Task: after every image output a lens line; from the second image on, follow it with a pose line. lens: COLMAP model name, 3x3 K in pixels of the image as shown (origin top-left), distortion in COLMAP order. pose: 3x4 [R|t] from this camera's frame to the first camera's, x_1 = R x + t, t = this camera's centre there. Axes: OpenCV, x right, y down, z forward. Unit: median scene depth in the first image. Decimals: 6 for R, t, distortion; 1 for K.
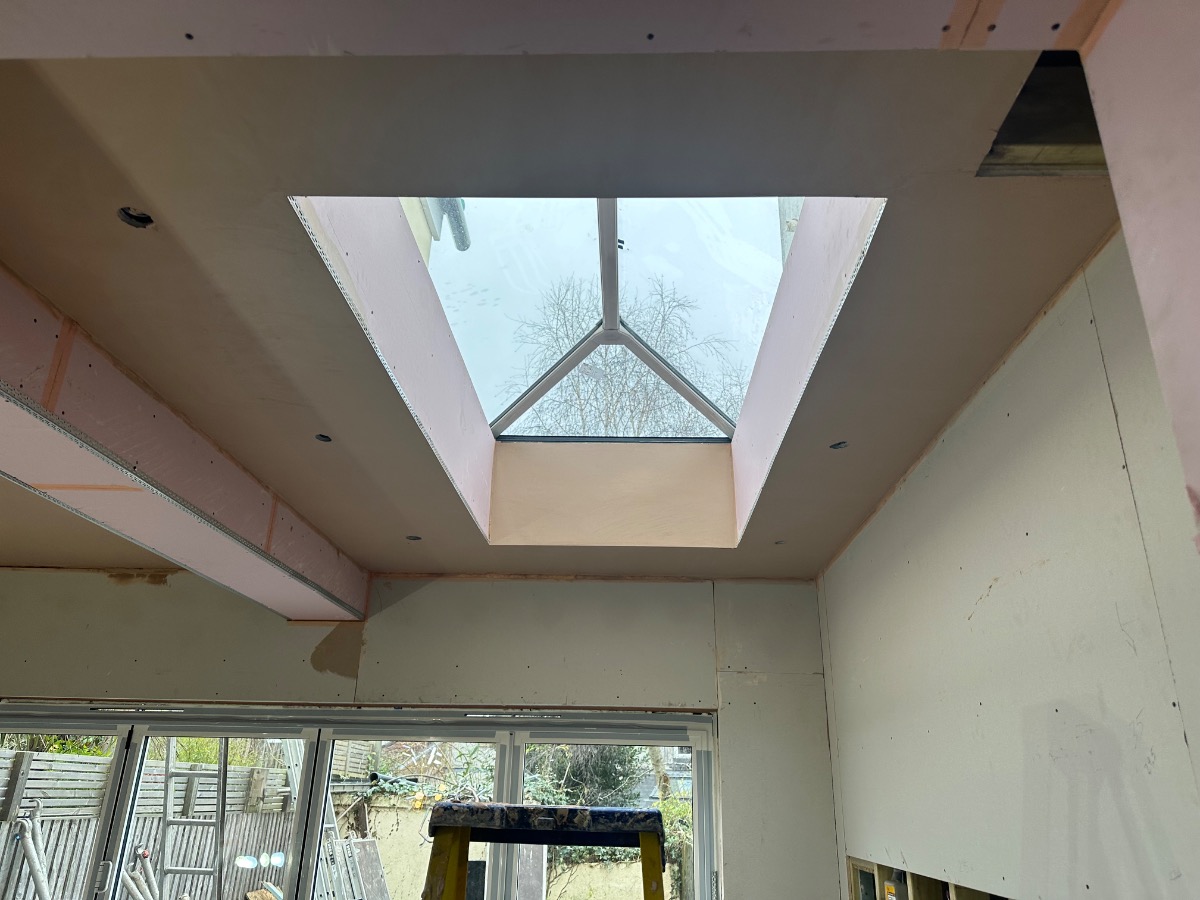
lens RADIAL K [[848.2, 0, 605.5], [0, 848.2, 455.9], [0, 0, 1]] dist [0.058717, -0.062311]
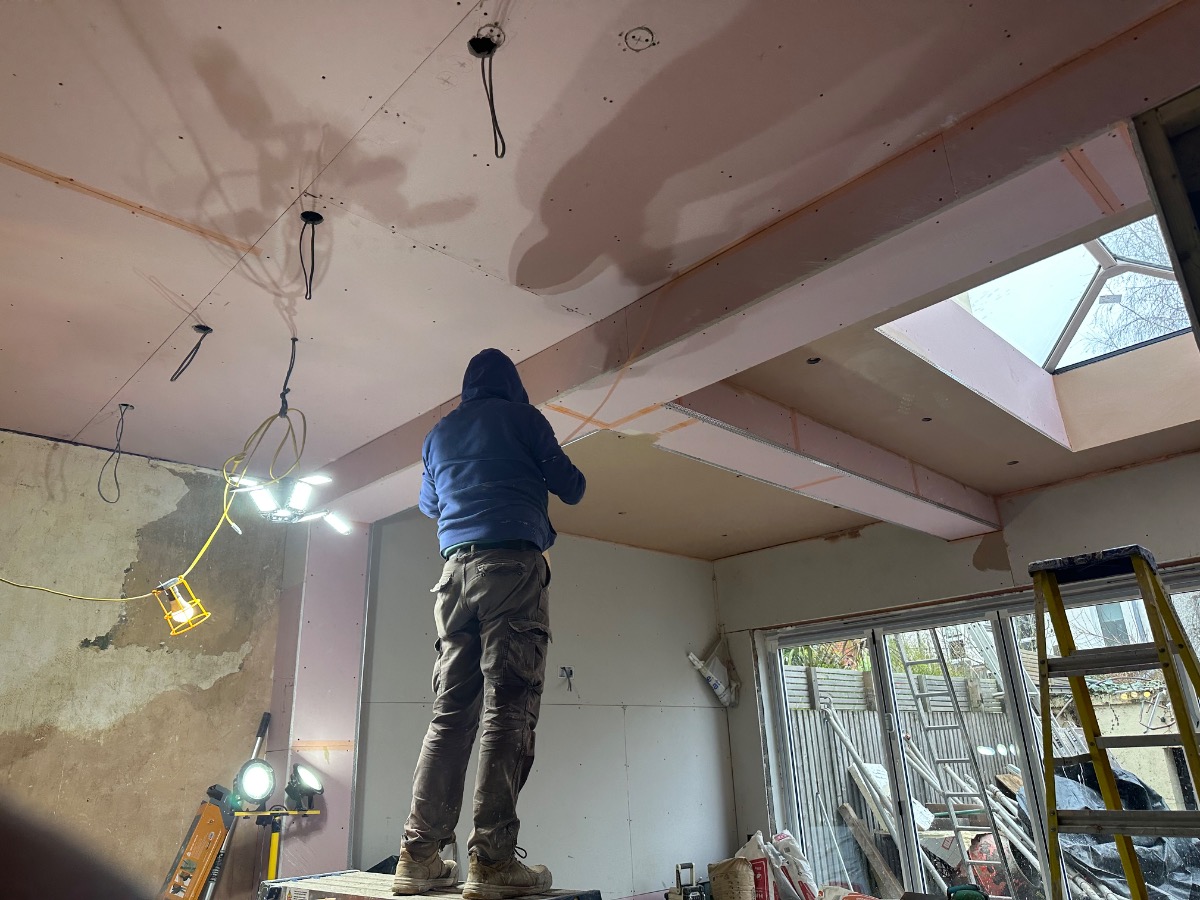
lens RADIAL K [[848.2, 0, 610.5], [0, 848.2, 443.0], [0, 0, 1]] dist [0.058717, -0.062311]
pose [[0.727327, -0.293787, -0.620230, 0.154310], [0.309753, 0.946981, -0.085321, -0.016758], [0.612412, -0.130061, 0.779766, -0.433034]]
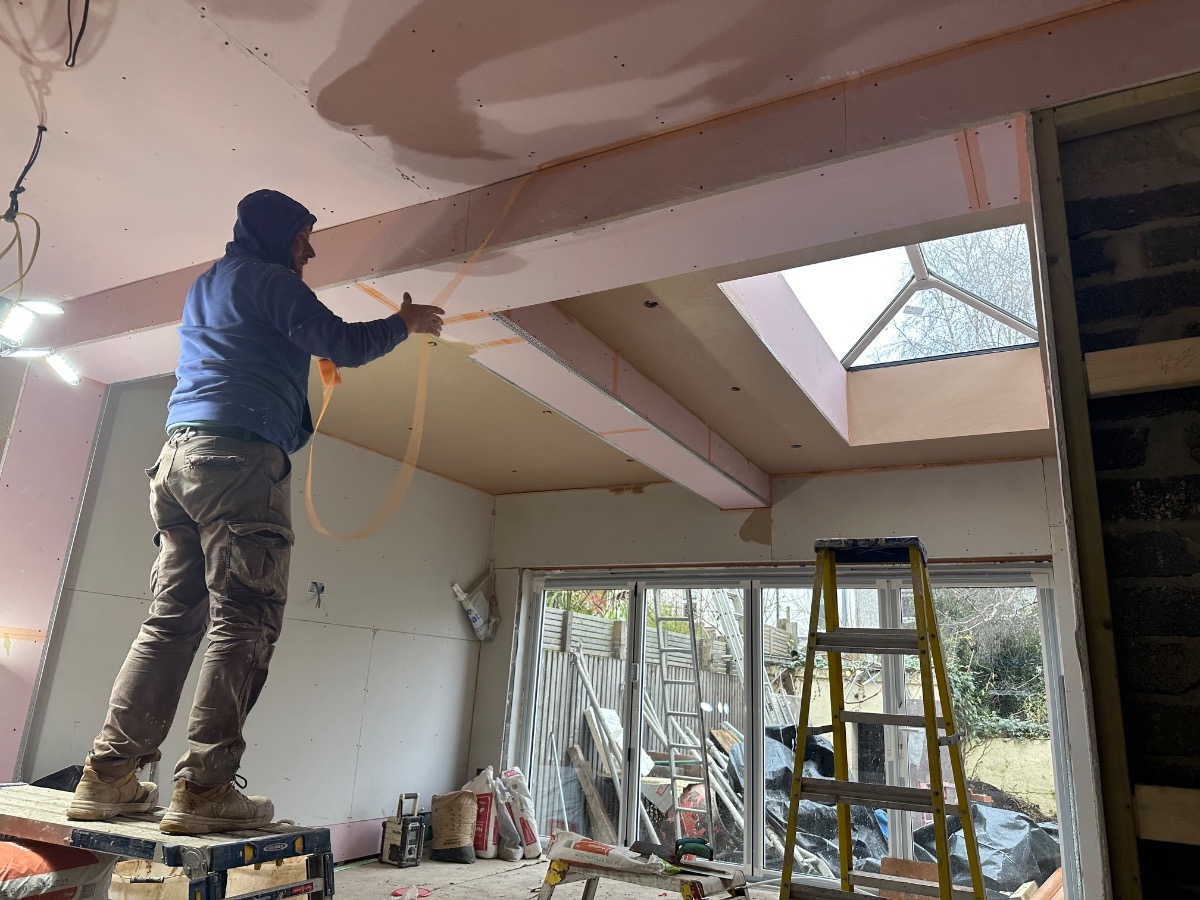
lens RADIAL K [[848.2, 0, 608.3], [0, 848.2, 443.7], [0, 0, 1]] dist [0.058717, -0.062311]
pose [[0.897683, -0.104162, -0.428155, 0.095663], [0.134150, 0.990138, 0.040380, -0.008967], [0.419726, -0.093685, 0.902803, -0.397513]]
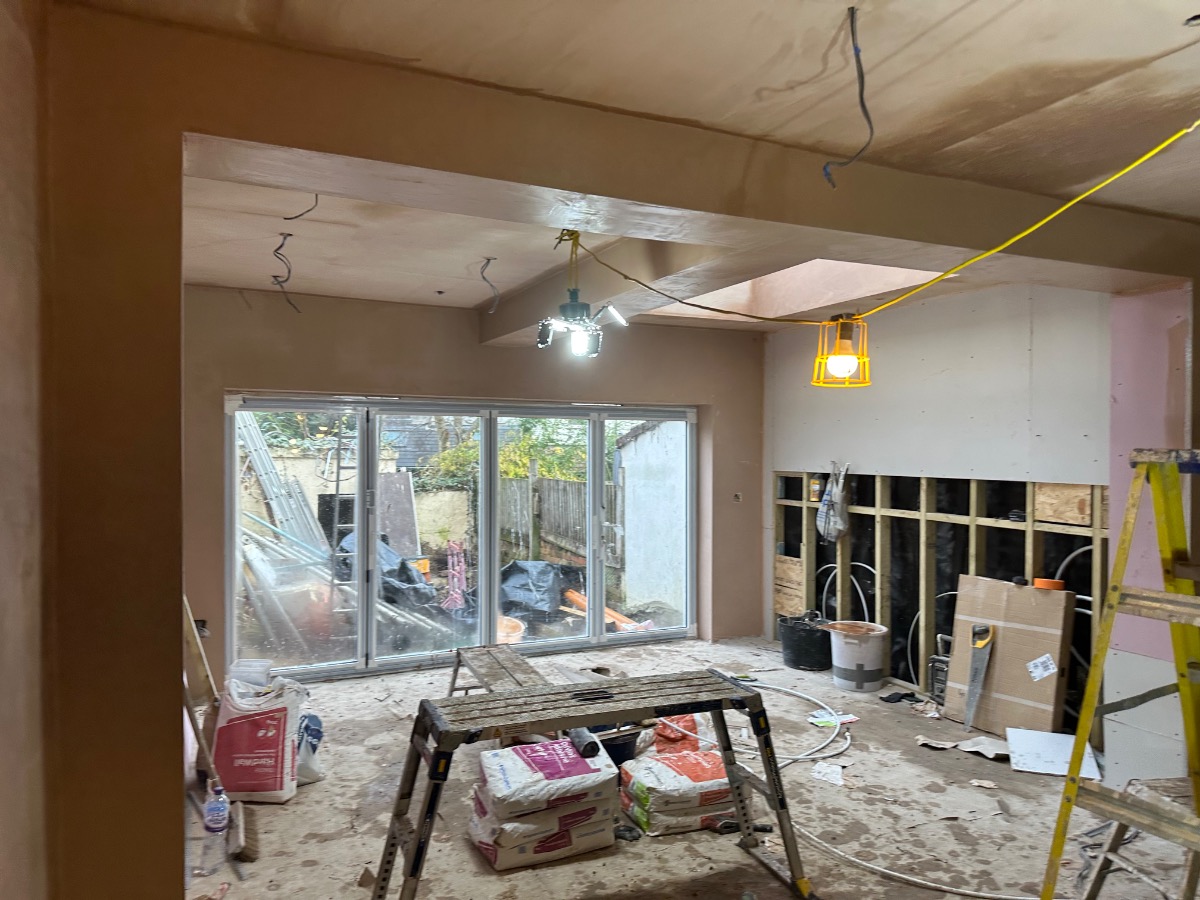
lens RADIAL K [[848.2, 0, 599.5], [0, 848.2, 448.7], [0, 0, 1]] dist [0.058717, -0.062311]
pose [[0.895564, -0.020199, 0.444474, -0.841656], [-0.149287, 0.927418, 0.342942, -0.186828], [-0.419141, -0.373480, 0.827547, -0.416295]]
